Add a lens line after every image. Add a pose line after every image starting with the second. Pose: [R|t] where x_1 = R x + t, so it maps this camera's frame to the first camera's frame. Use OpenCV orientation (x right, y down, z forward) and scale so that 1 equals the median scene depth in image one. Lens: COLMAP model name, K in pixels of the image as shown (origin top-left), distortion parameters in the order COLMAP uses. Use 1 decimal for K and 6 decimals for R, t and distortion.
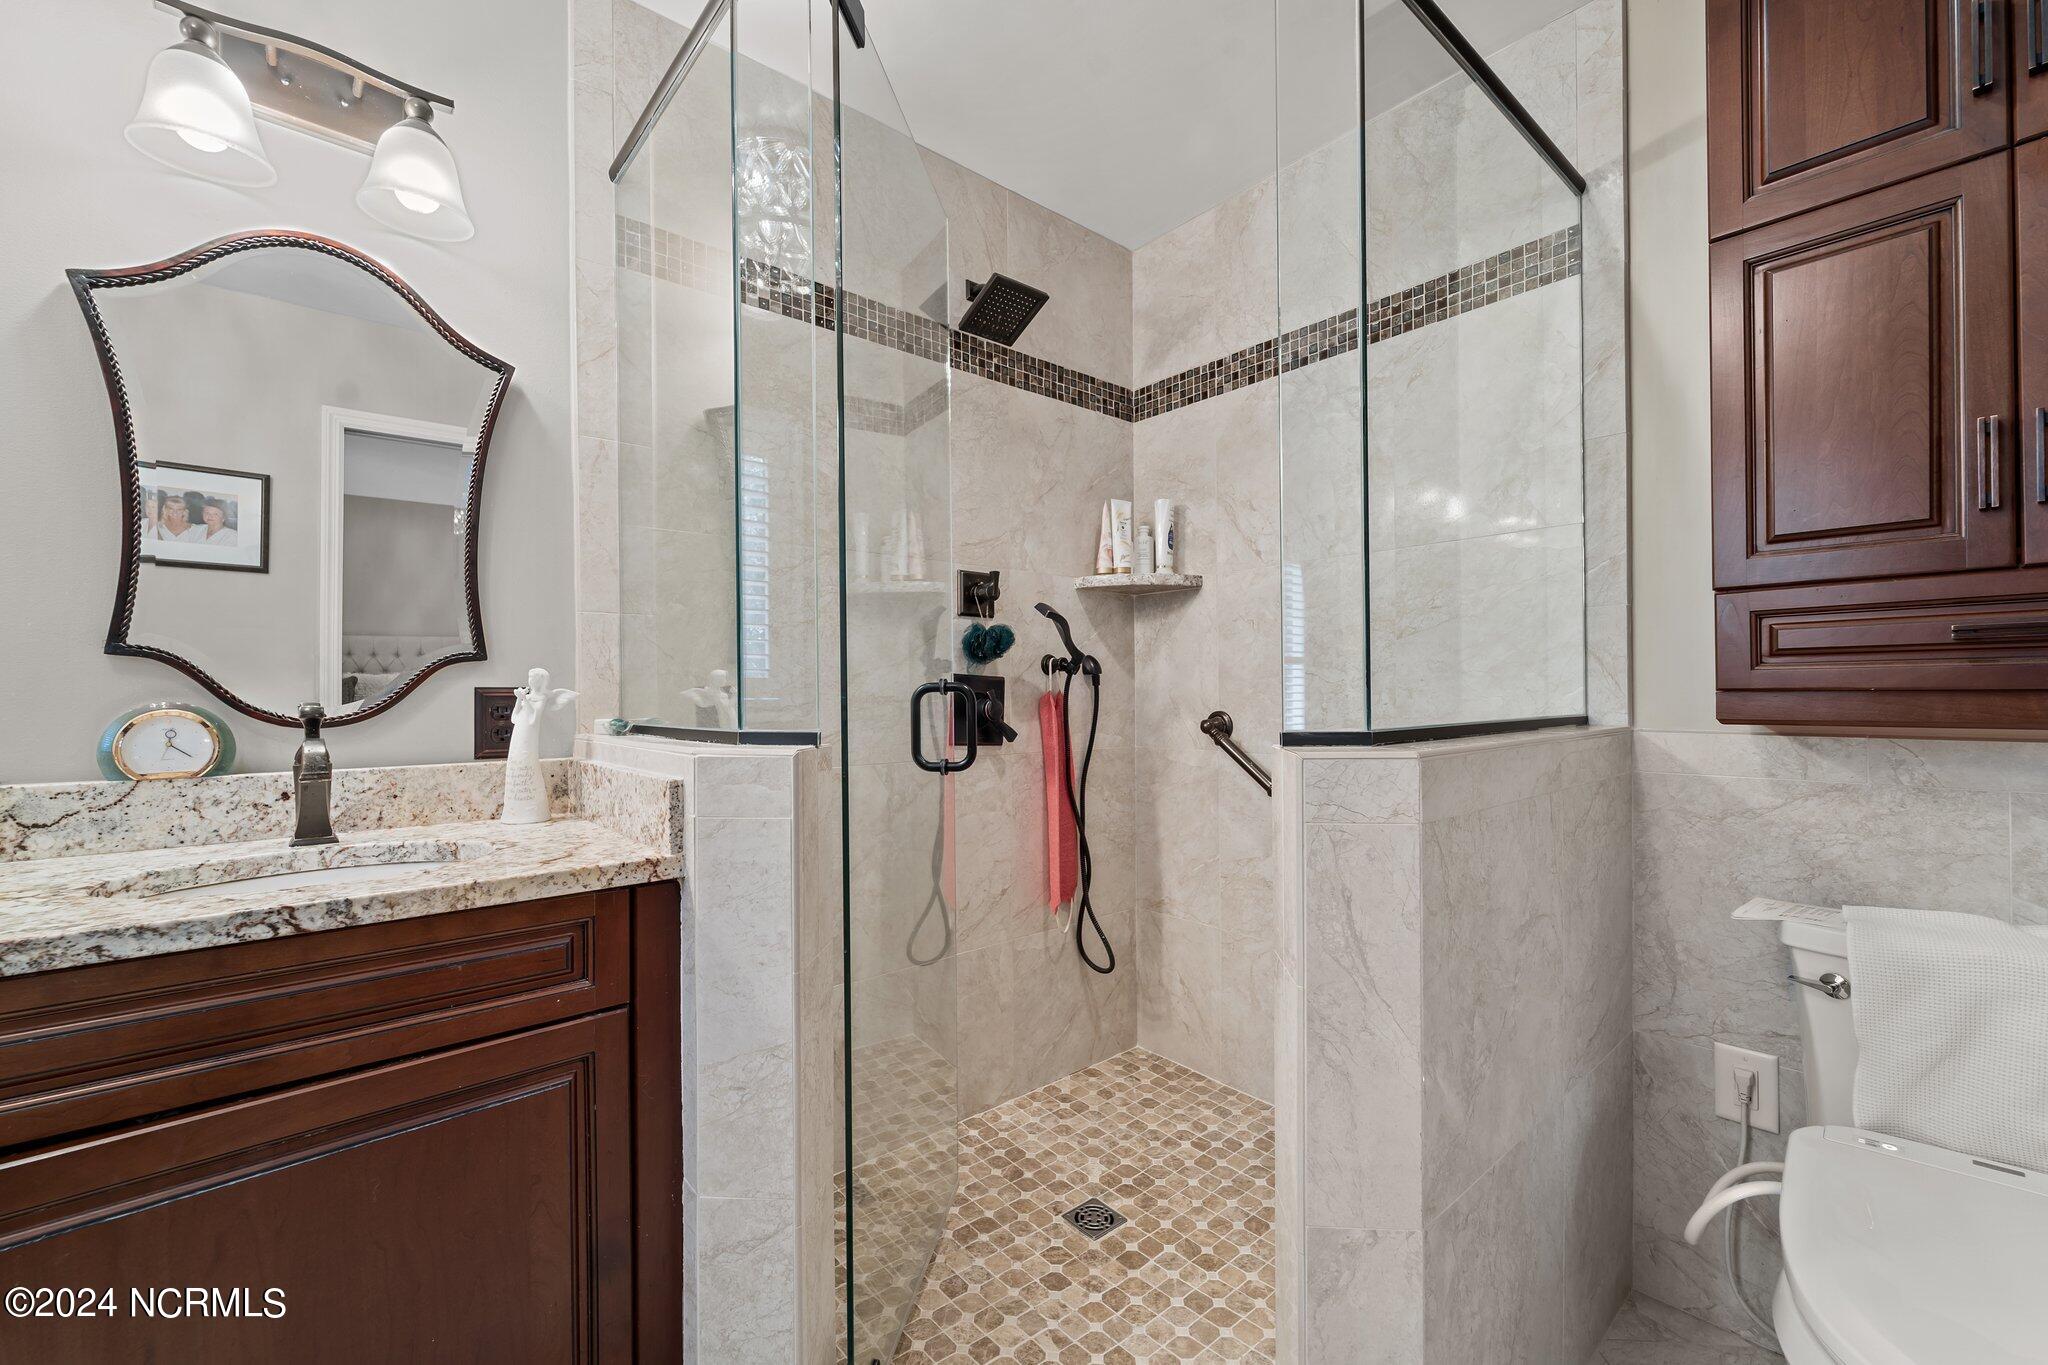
lens RADIAL K [[832.1, 0, 1022.9], [0, 832.1, 692.6], [0, 0, 1]] dist [-0.000705, -0.000603]
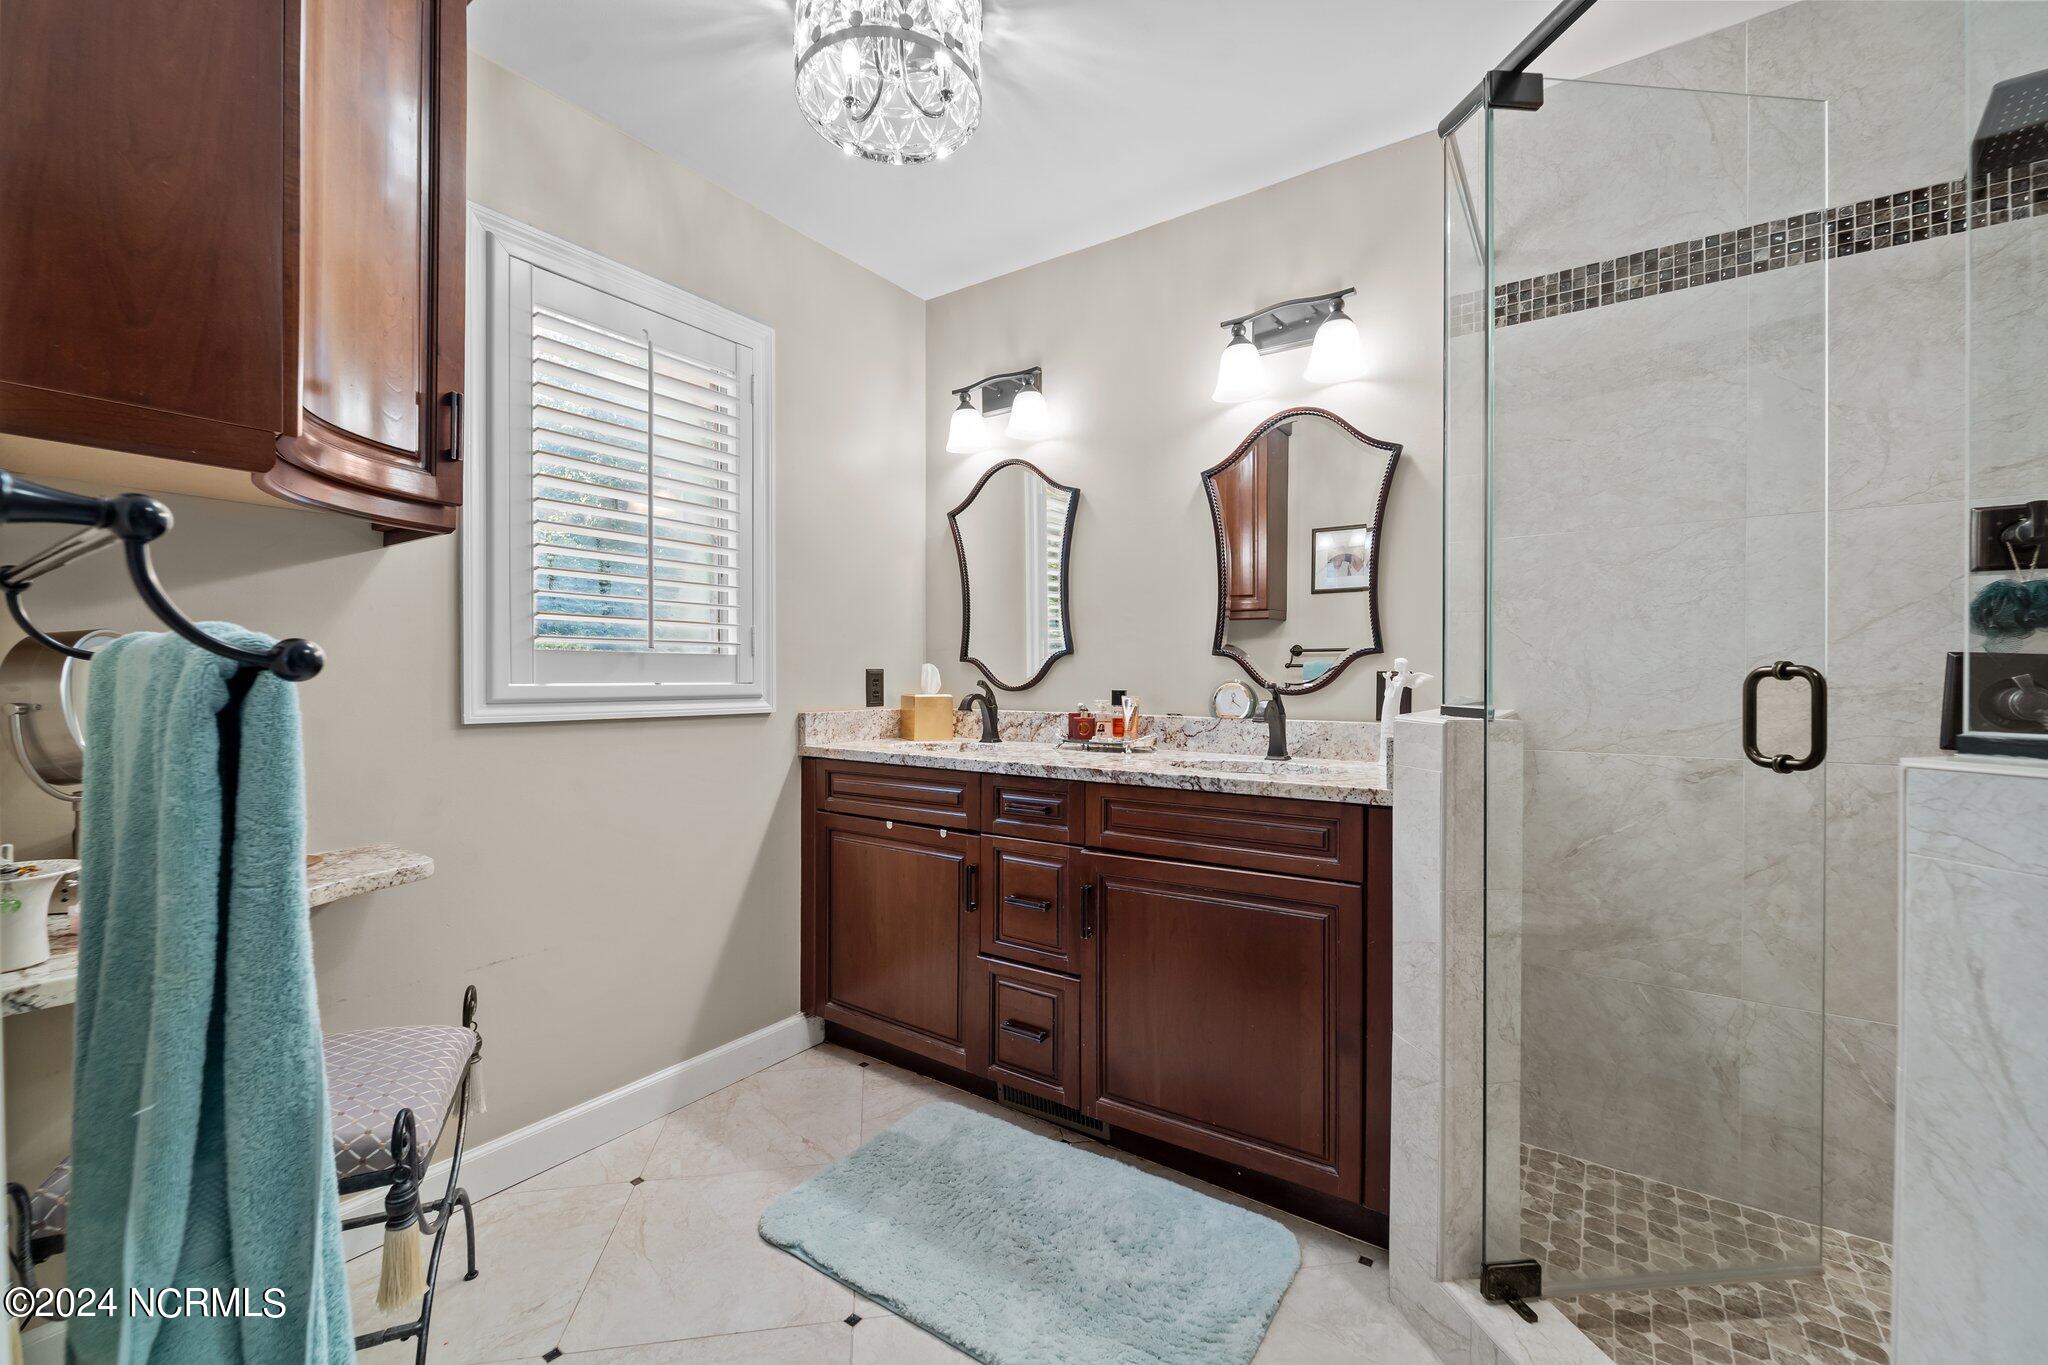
lens RADIAL K [[835.7, 0, 1014.9], [0, 835.7, 679.3], [0, 0, 1]] dist [-0.002277, -0.000309]
pose [[0.238168, 0.008589, -0.971186, 0.842974], [-0.002073, 0.999963, 0.008335, -0.004347], [0.971222, 0.000028, 0.238177, 0.038026]]
